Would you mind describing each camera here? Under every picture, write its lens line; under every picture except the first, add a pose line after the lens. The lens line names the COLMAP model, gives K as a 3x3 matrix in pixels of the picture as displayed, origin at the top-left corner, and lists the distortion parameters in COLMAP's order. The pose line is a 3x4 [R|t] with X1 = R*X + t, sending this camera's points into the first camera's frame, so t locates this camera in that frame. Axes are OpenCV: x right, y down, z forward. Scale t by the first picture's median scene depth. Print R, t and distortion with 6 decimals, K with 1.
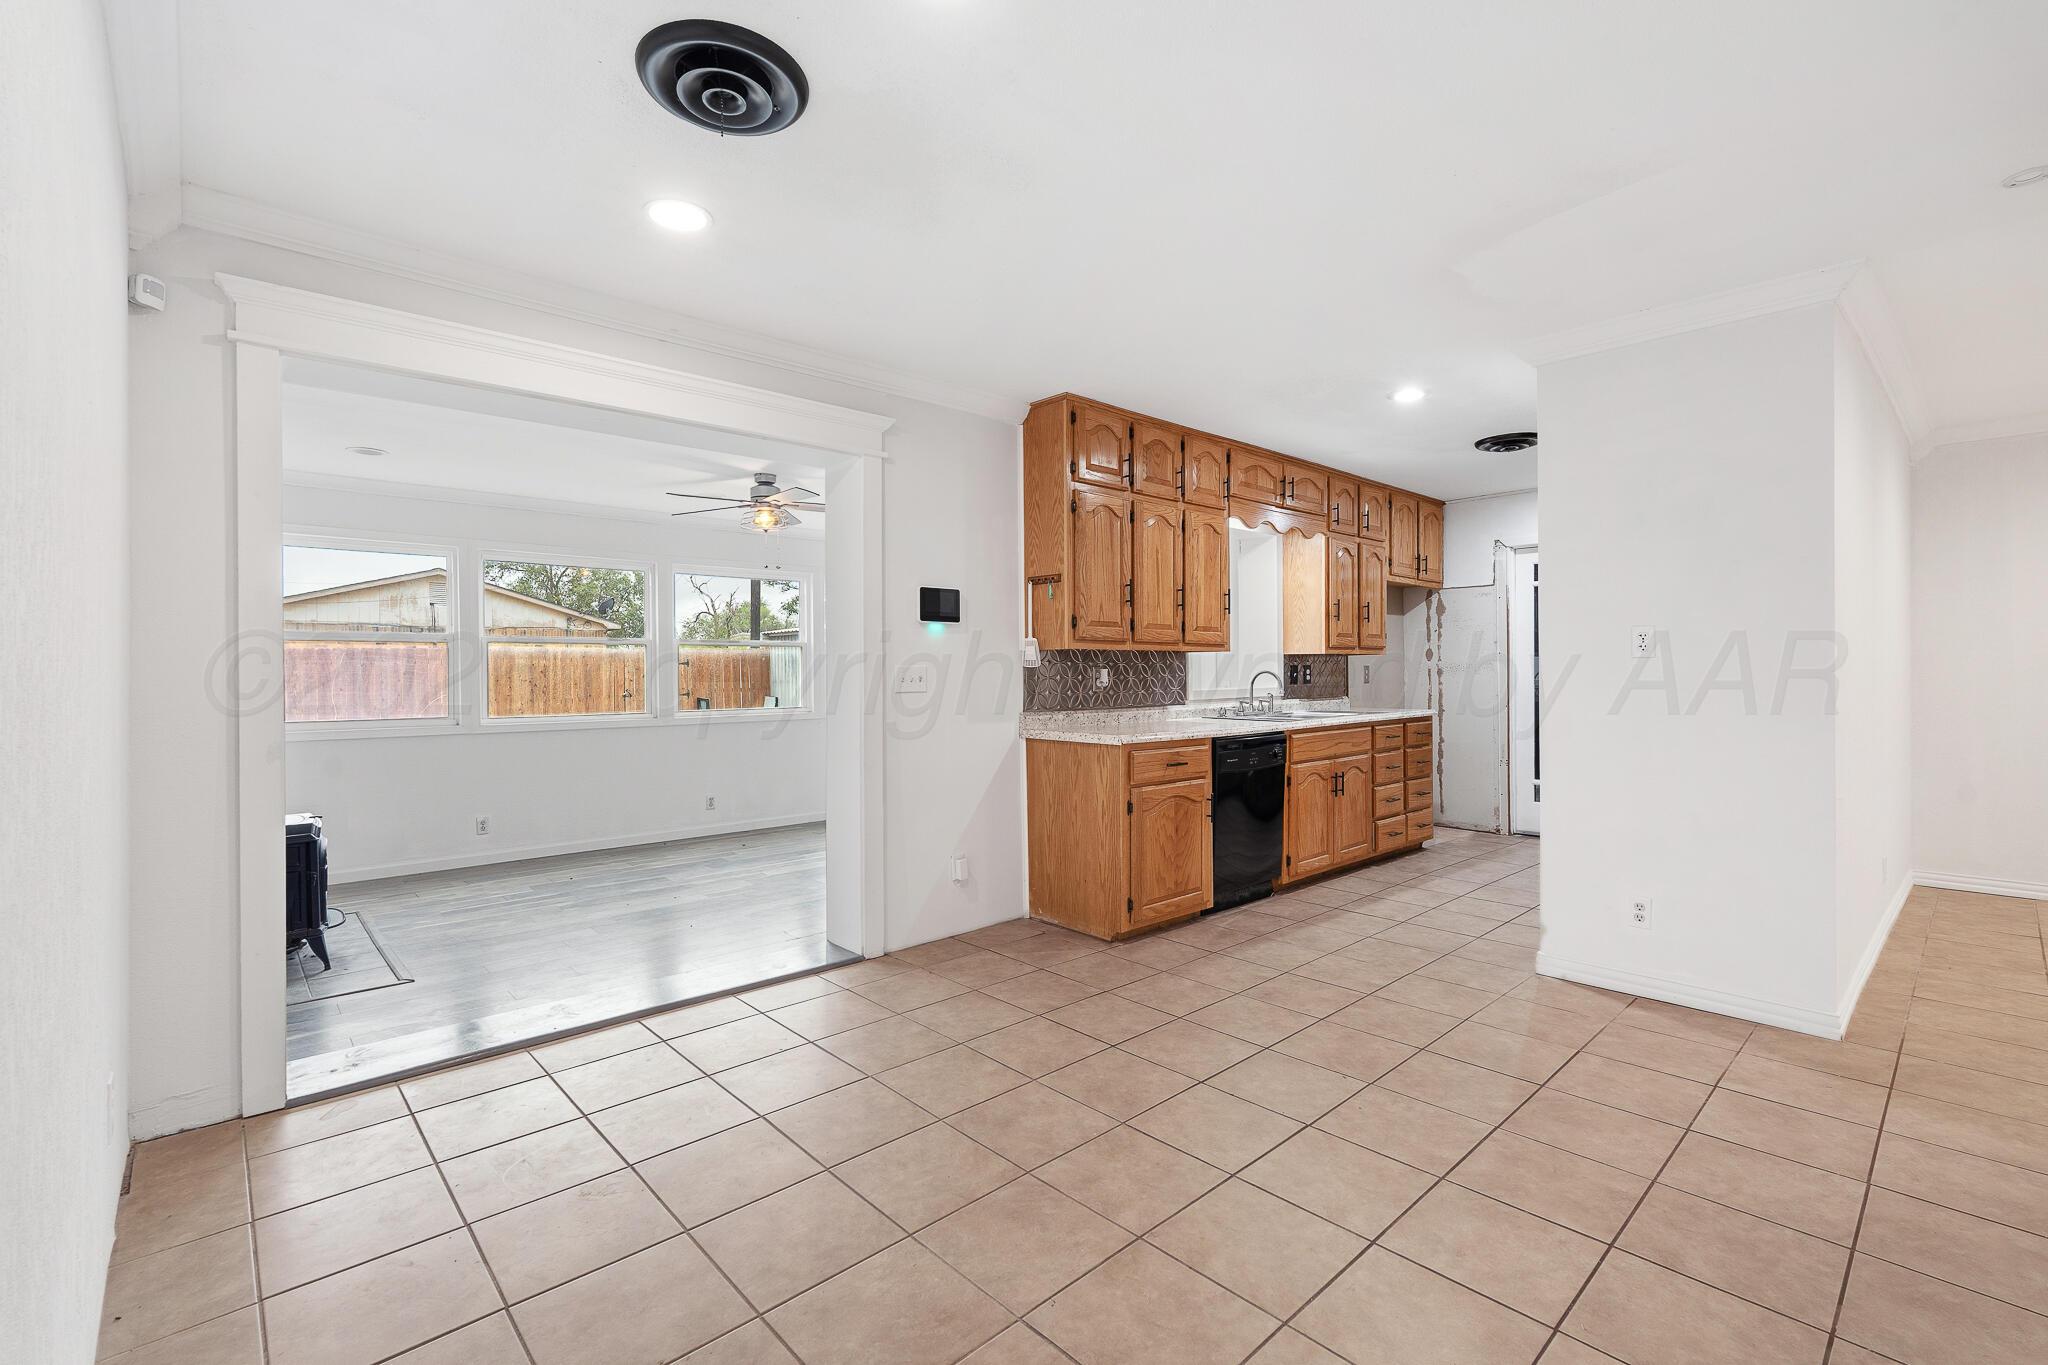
lens RADIAL K [[900.0, 0, 1035.4], [0, 900.0, 675.1], [0, 0, 1]] dist [-0.001260, -0.000670]
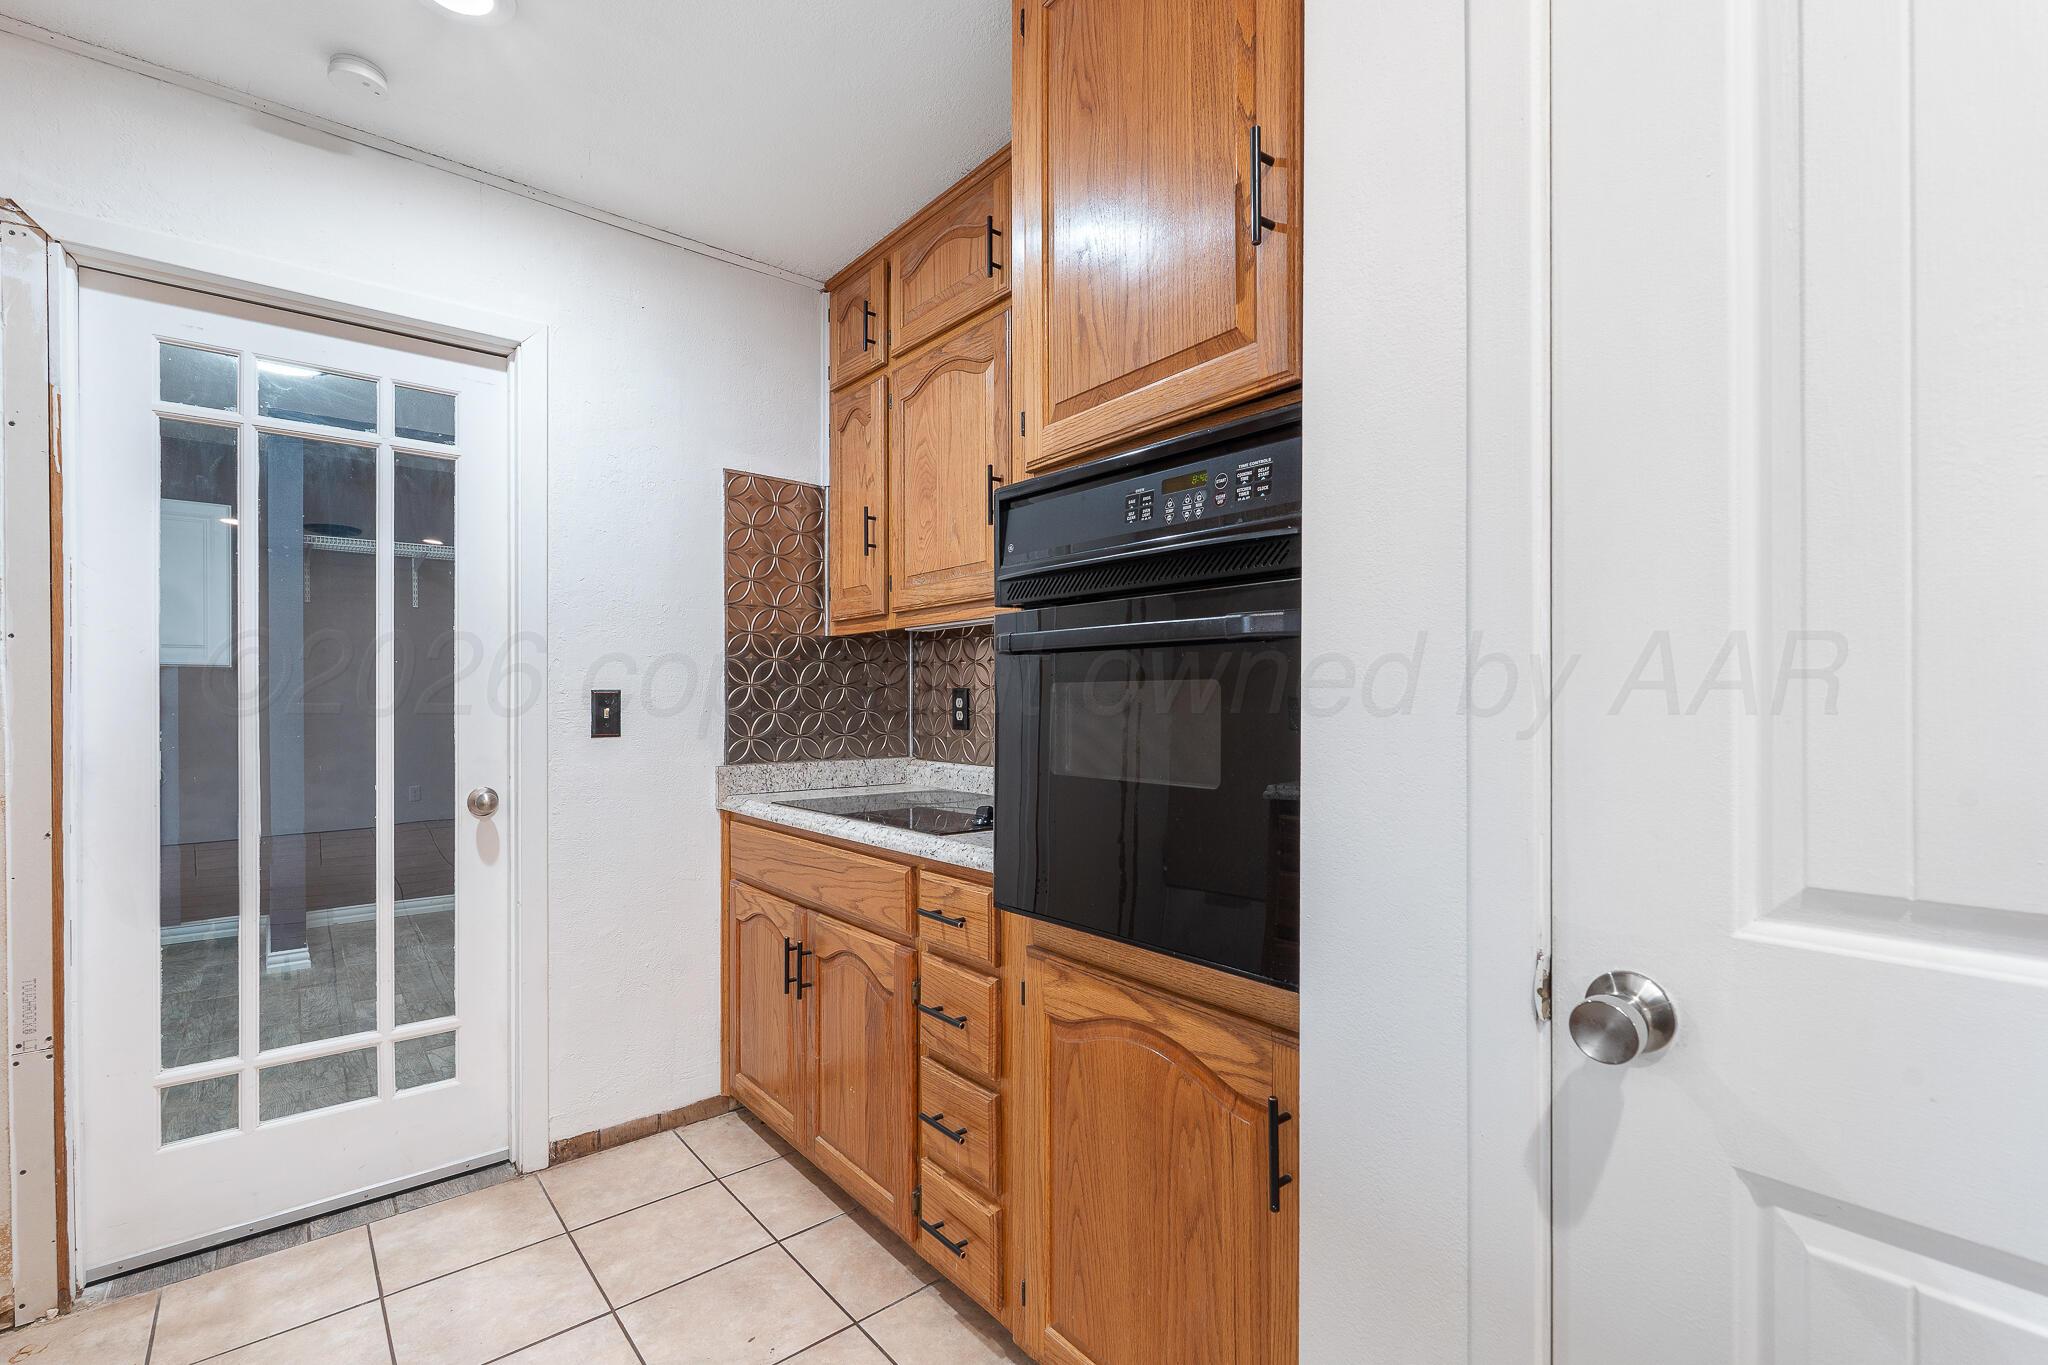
lens RADIAL K [[897.8, 0, 1022.0], [0, 897.8, 688.4], [0, 0, 1]] dist [-0.003245, -0.000411]
pose [[0.055400, 0.016505, 0.998328, 0.423282], [0.004227, 0.999851, -0.016765, -0.005298], [-0.998455, 0.005149, 0.055322, 1.082988]]
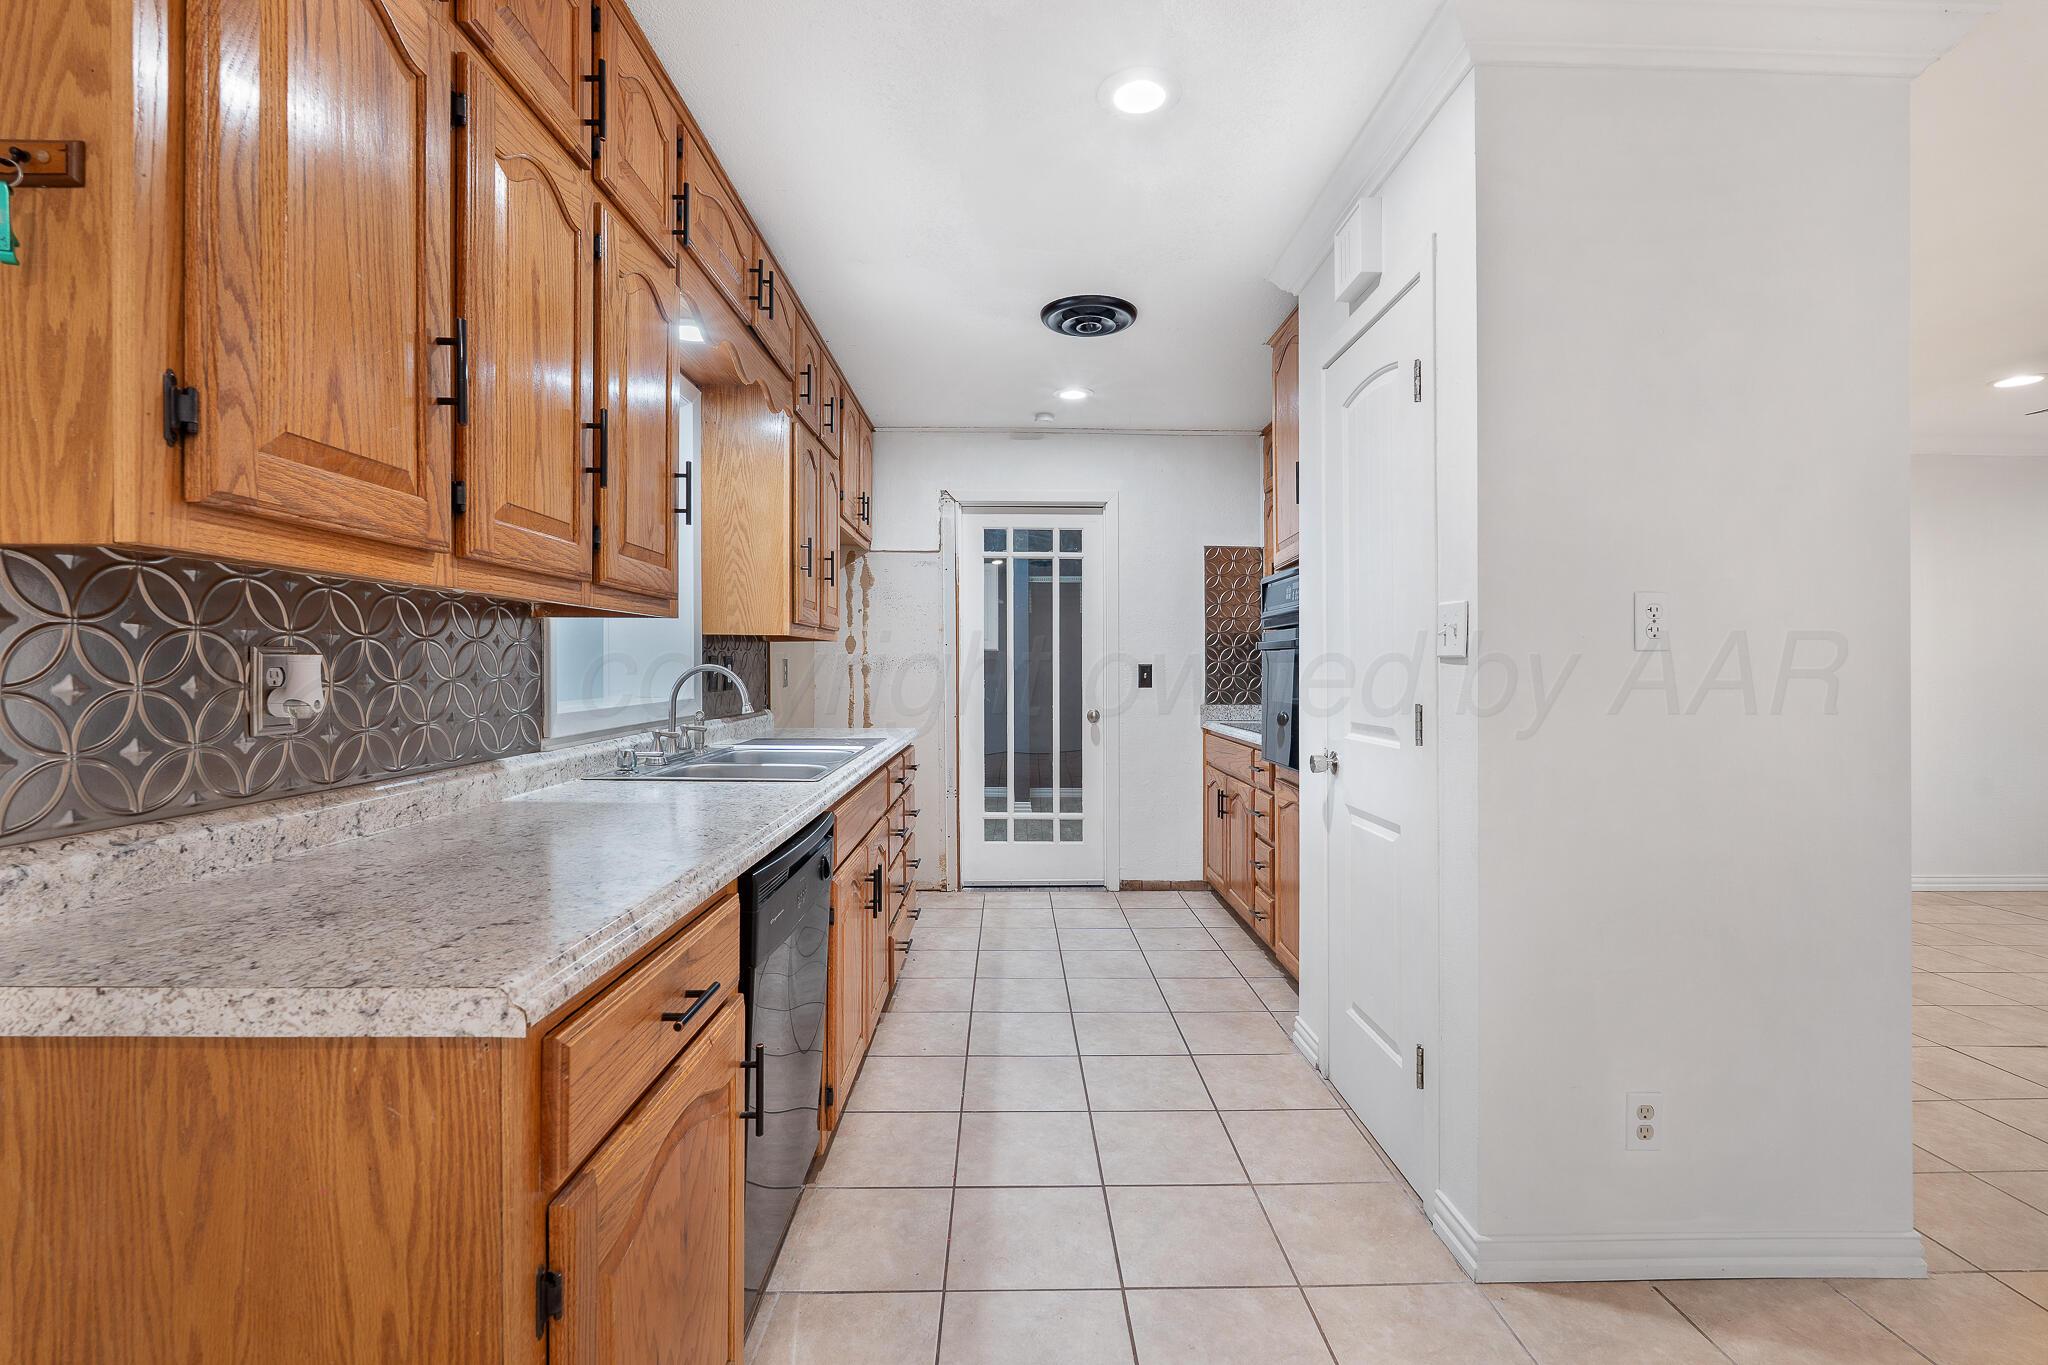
lens RADIAL K [[900.0, 0, 1035.4], [0, 900.0, 675.1], [0, 0, 1]] dist [-0.001260, -0.000670]
pose [[0.662226, 0.002247, 0.749301, 0.019638], [-0.005897, 0.999980, 0.002214, -0.002644], [-0.749281, -0.005885, 0.662226, 0.719993]]
